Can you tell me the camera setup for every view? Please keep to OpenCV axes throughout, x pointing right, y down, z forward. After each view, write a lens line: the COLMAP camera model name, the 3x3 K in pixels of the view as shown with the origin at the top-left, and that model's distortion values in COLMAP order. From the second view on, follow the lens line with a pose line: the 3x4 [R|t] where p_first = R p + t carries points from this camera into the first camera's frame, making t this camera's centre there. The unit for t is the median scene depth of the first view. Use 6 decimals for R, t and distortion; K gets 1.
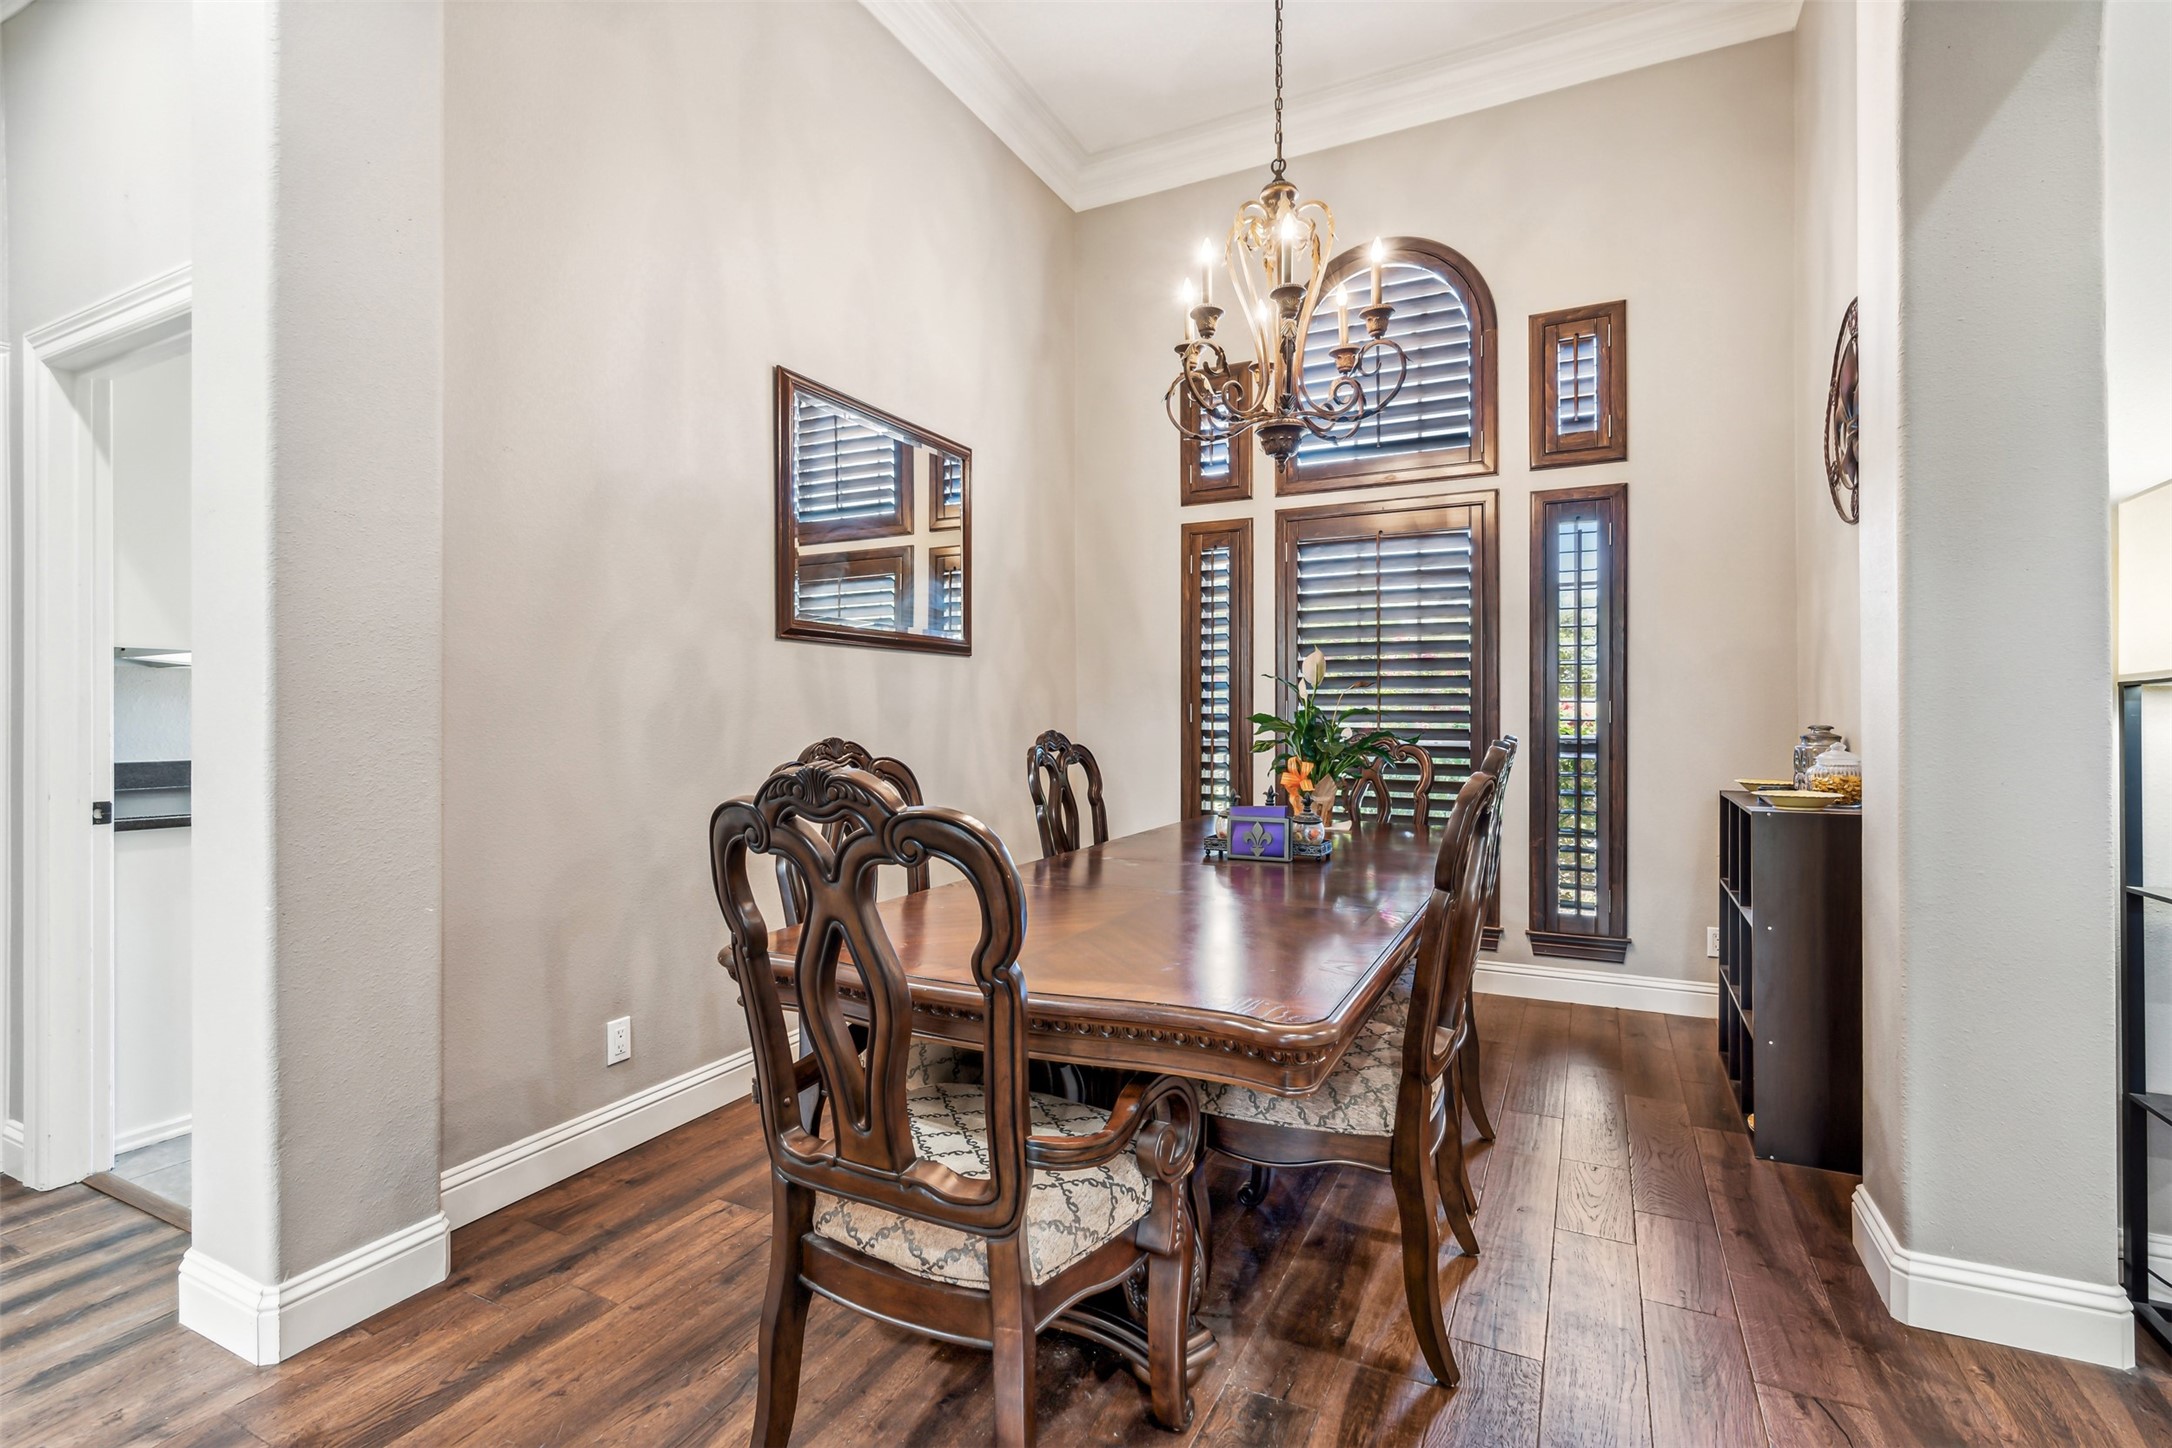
lens RADIAL K [[978.5, 0, 1094.5], [0, 978.5, 715.3], [0, 0, 1]] dist [-0.009731, 0.003026]
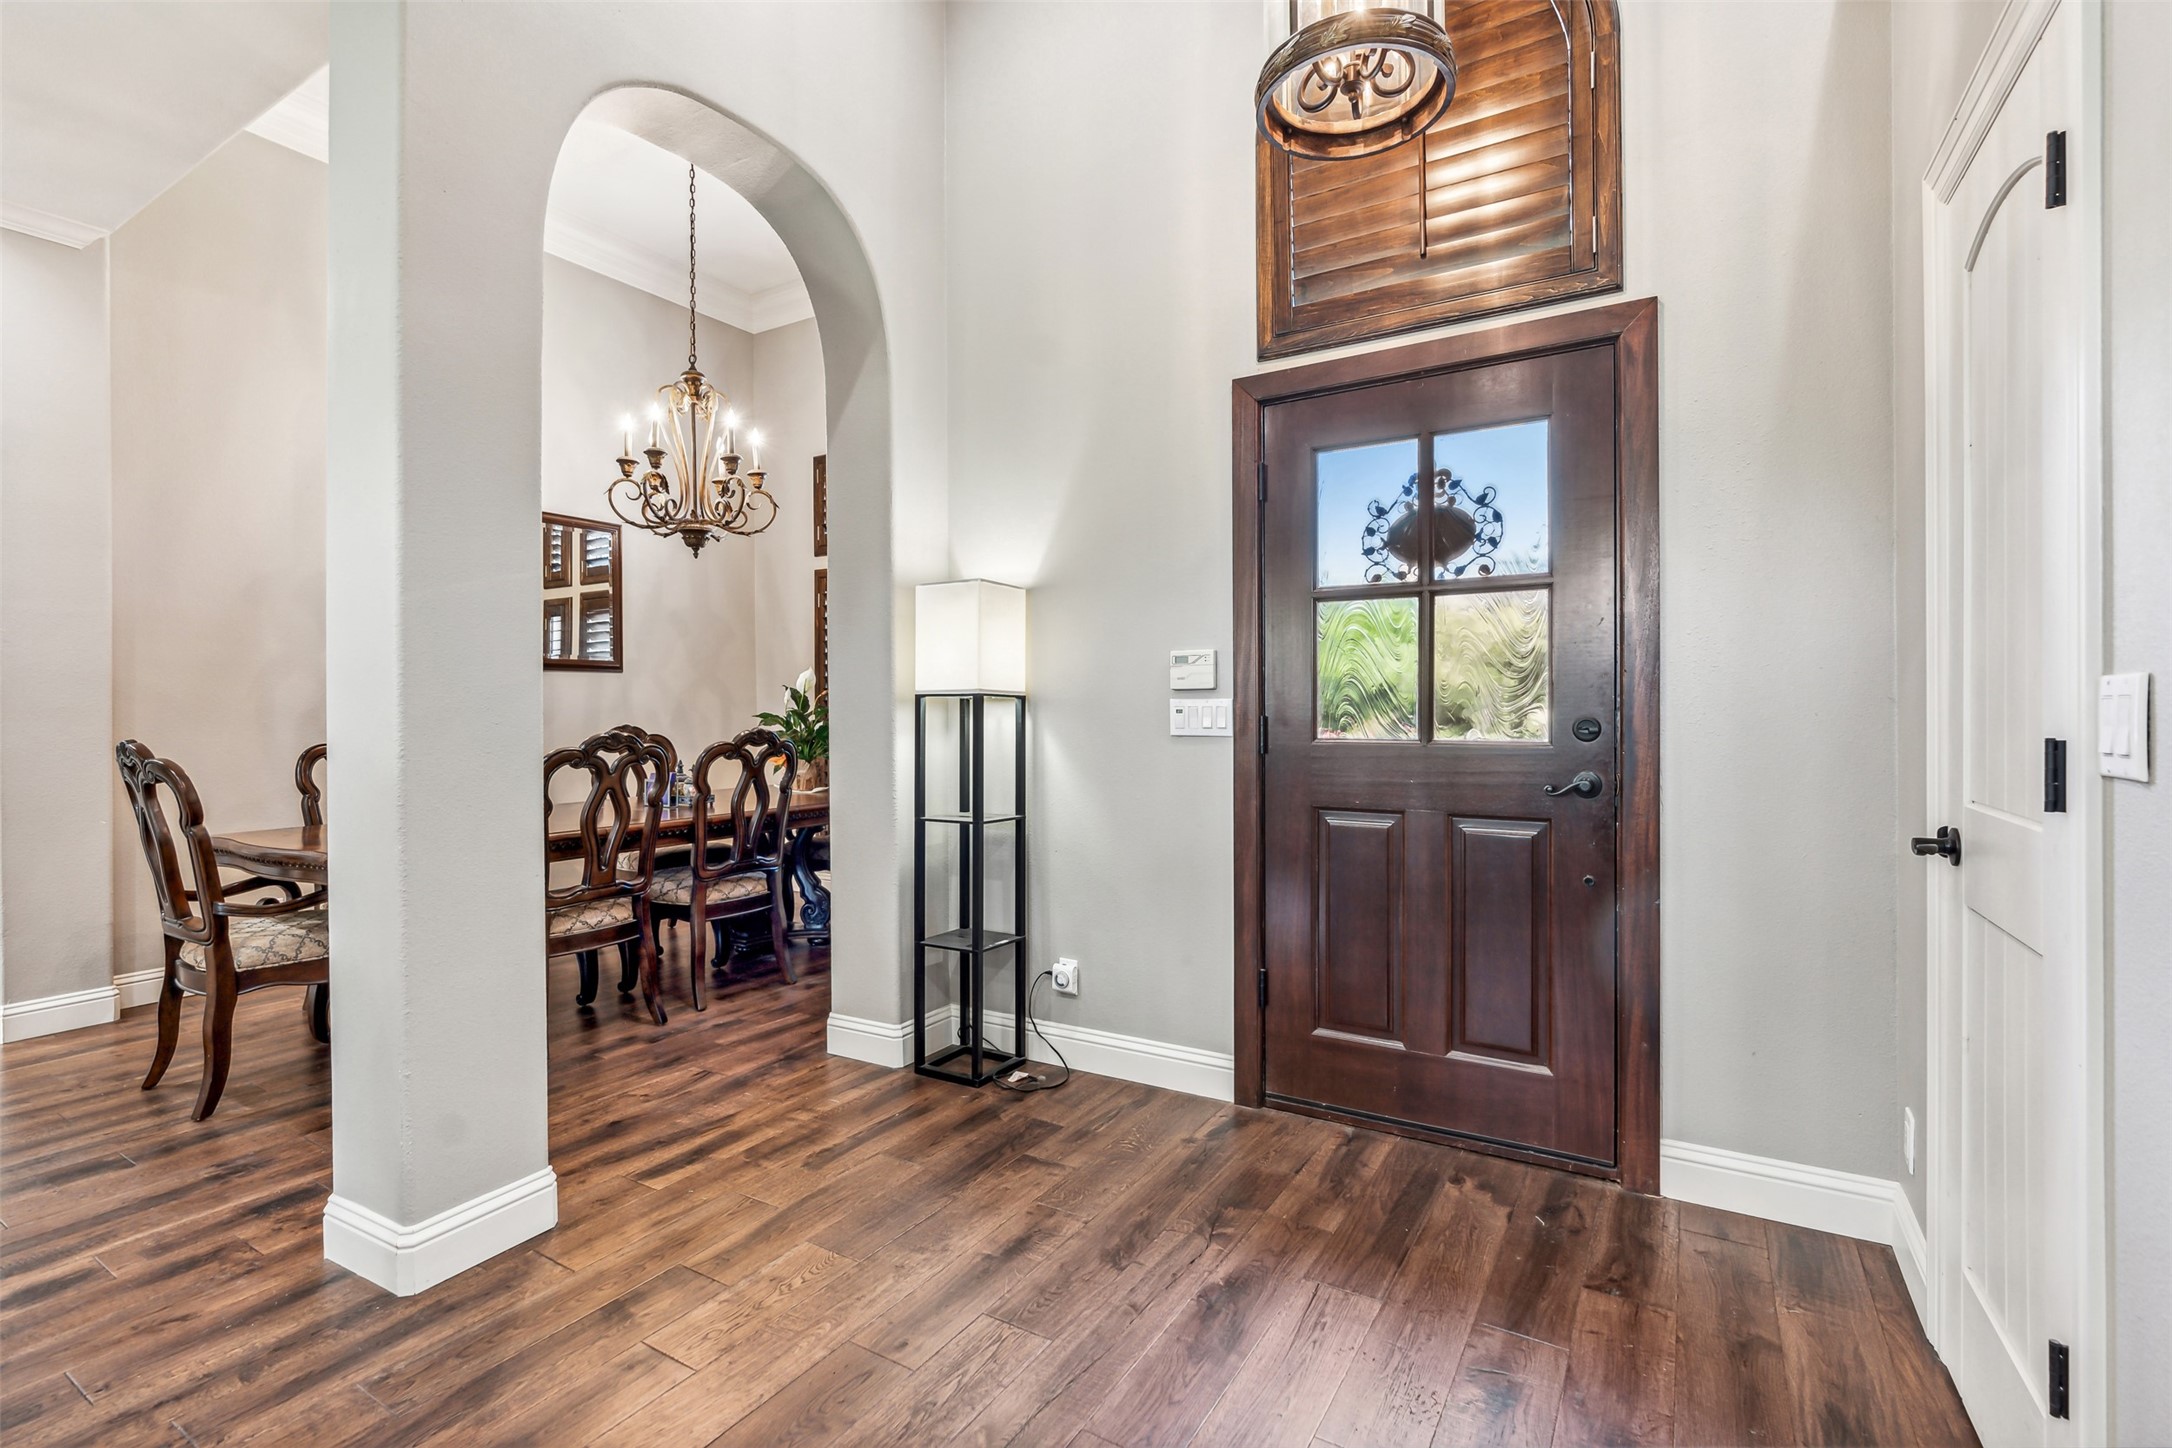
lens RADIAL K [[978.5, 0, 1086.2], [0, 978.5, 719.1], [0, 0, 1]] dist [-0.009731, 0.003026]
pose [[0.994500, 0.000717, -0.104735, 0.958882], [0.000113, 0.999969, 0.007920, -0.001809], [0.104737, -0.007888, 0.994469, -0.472690]]
